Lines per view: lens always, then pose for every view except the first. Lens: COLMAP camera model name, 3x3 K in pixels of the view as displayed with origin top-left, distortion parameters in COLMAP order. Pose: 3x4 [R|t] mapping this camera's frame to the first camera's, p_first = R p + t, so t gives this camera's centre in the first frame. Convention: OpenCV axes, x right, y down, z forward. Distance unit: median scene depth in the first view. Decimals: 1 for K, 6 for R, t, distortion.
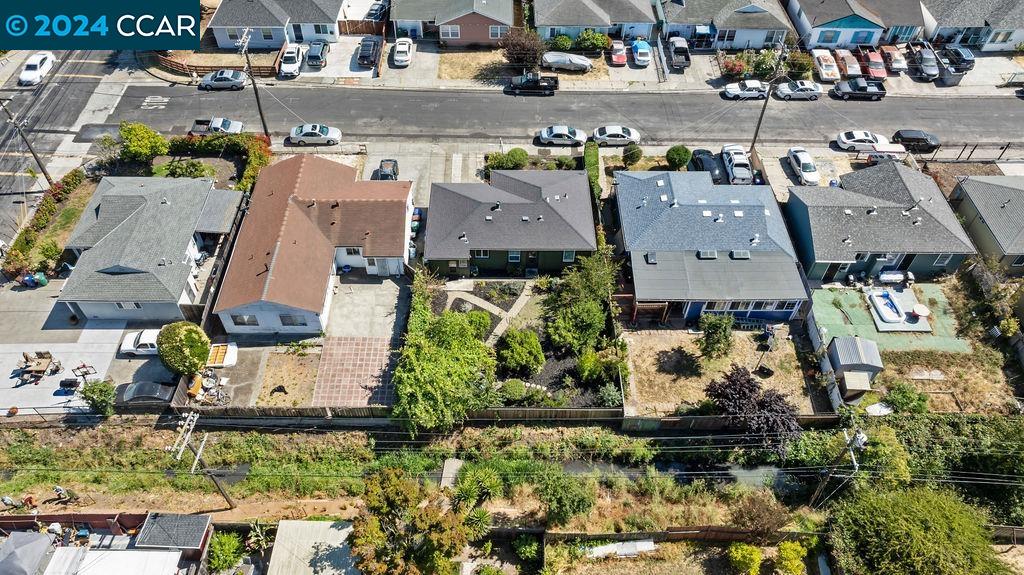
lens RADIAL K [[720.0, 0, 509.9], [0, 720.0, 286.0], [0, 0, 1]] dist [-0.039519, 0.027163]
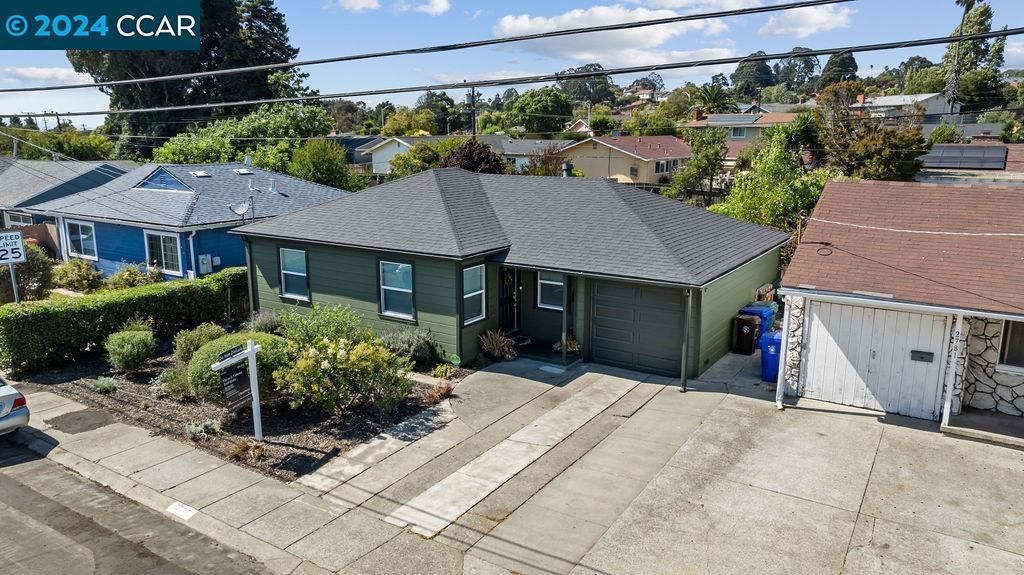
lens RADIAL K [[720.0, 0, 509.9], [0, 720.0, 286.0], [0, 0, 1]] dist [-0.039519, 0.027163]
pose [[-0.834674, -0.129331, 0.535343, -0.172939], [0.408970, 0.505481, 0.759758, -0.330214], [-0.368866, 0.853090, -0.369019, 1.046722]]
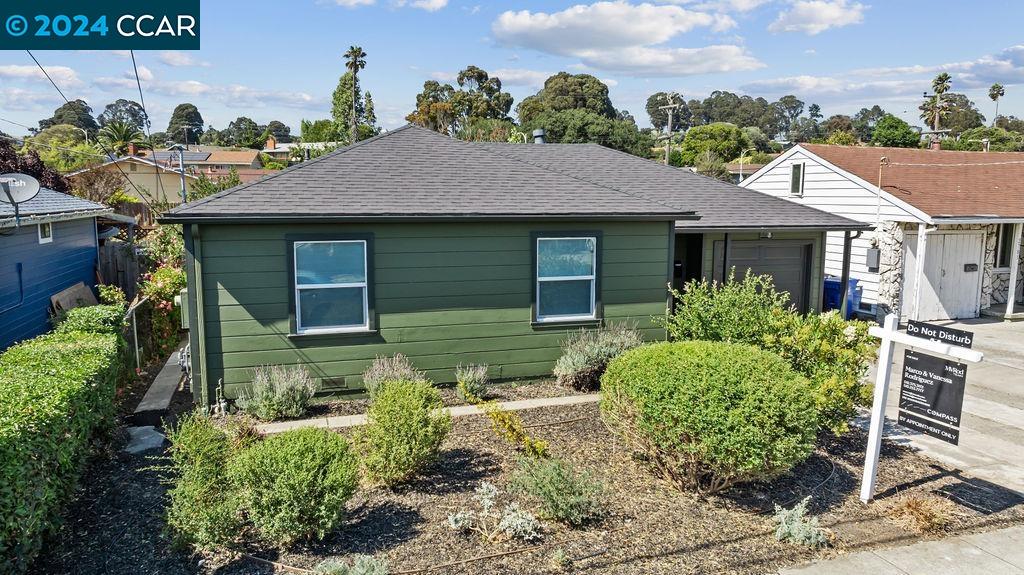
lens RADIAL K [[720.0, 0, 509.9], [0, 720.0, 286.0], [0, 0, 1]] dist [-0.039519, 0.027163]
pose [[-0.956585, 0.019787, -0.290782, 0.076285], [-0.231894, 0.552694, 0.800471, -0.278840], [0.176552, 0.833149, -0.524111, 1.056145]]
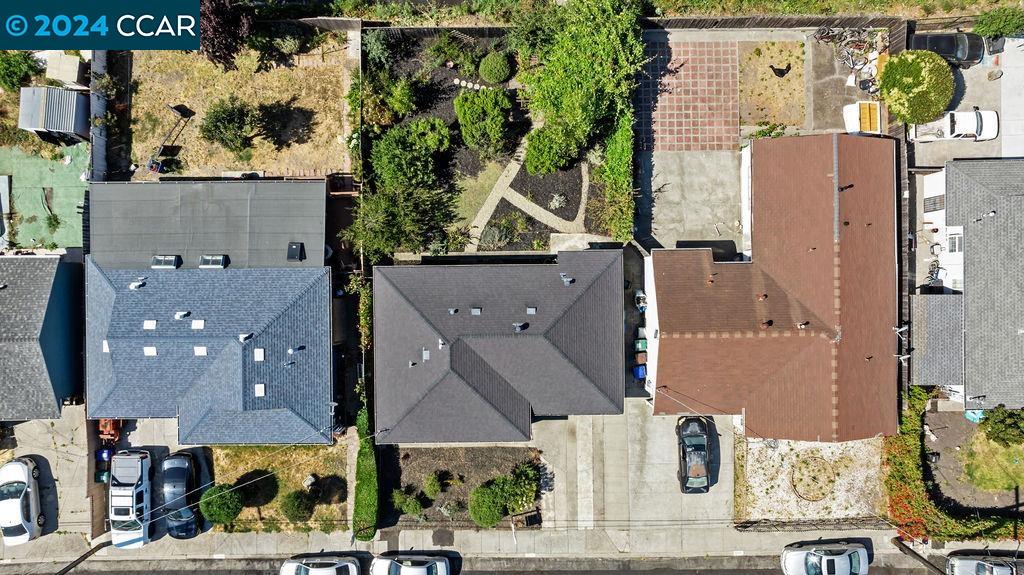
lens RADIAL K [[720.0, 0, 509.9], [0, 720.0, 286.0], [0, 0, 1]] dist [-0.039519, 0.027163]
pose [[-0.999875, 0.001578, -0.015761, 0.000984], [-0.011482, -0.757659, 0.652550, -0.441945], [-0.010911, 0.652649, 0.757582, 0.422595]]
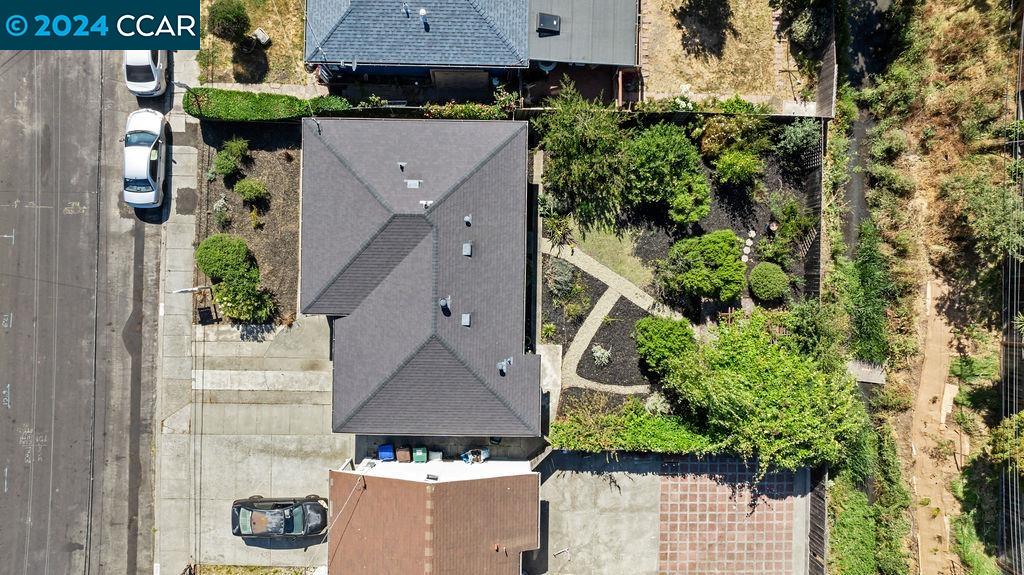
lens RADIAL K [[720.0, 0, 509.9], [0, 720.0, 286.0], [0, 0, 1]] dist [-0.039519, 0.027163]
pose [[0.025502, -0.999603, -0.011955, 0.002155], [0.747046, 0.011109, 0.664680, -0.361051], [-0.664283, -0.025881, 0.747033, 0.516665]]
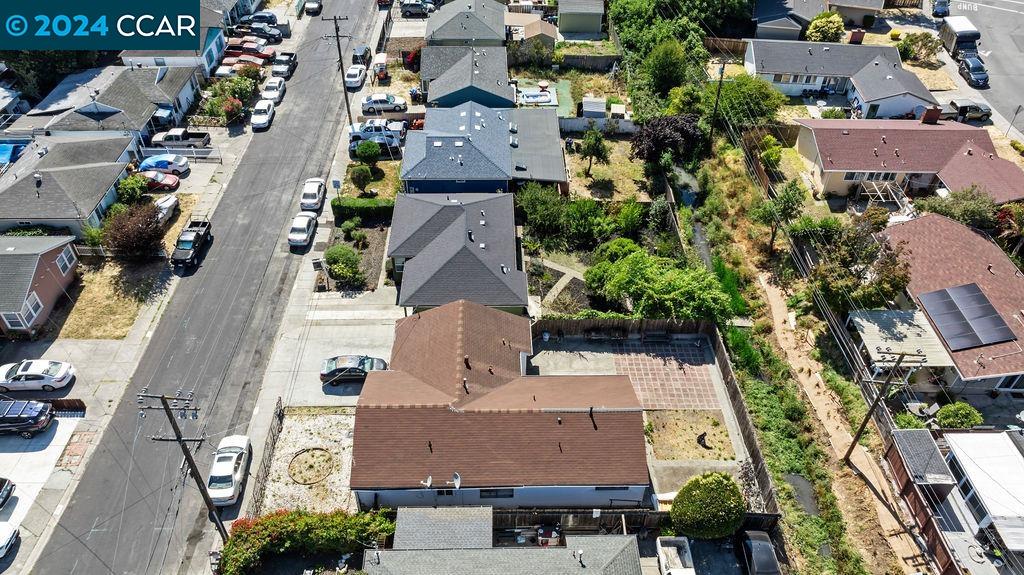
lens RADIAL K [[720.0, 0, 509.9], [0, 720.0, 286.0], [0, 0, 1]] dist [-0.039519, 0.027163]
pose [[-0.014332, -0.666266, 0.745577, -0.652211], [0.748499, 0.487255, 0.449812, -0.397559], [-0.662981, 0.564511, 0.491716, 0.482017]]
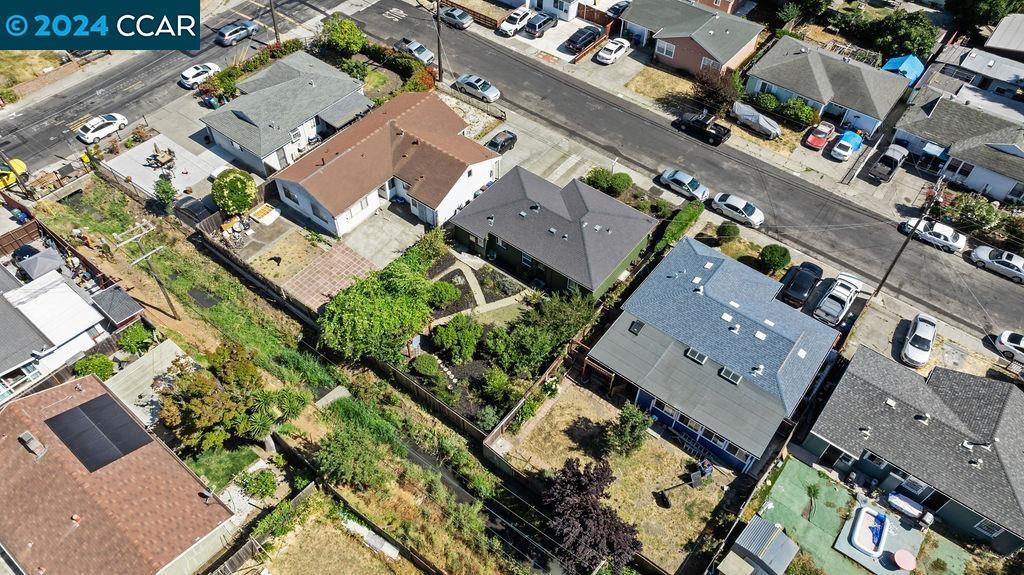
lens RADIAL K [[720.0, 0, 509.9], [0, 720.0, 286.0], [0, 0, 1]] dist [-0.039519, 0.027163]
pose [[0.783861, 0.468938, -0.407013, 0.356045], [-0.472454, 0.875765, 0.099116, -0.084531], [0.402927, 0.114602, 0.908029, 0.086640]]
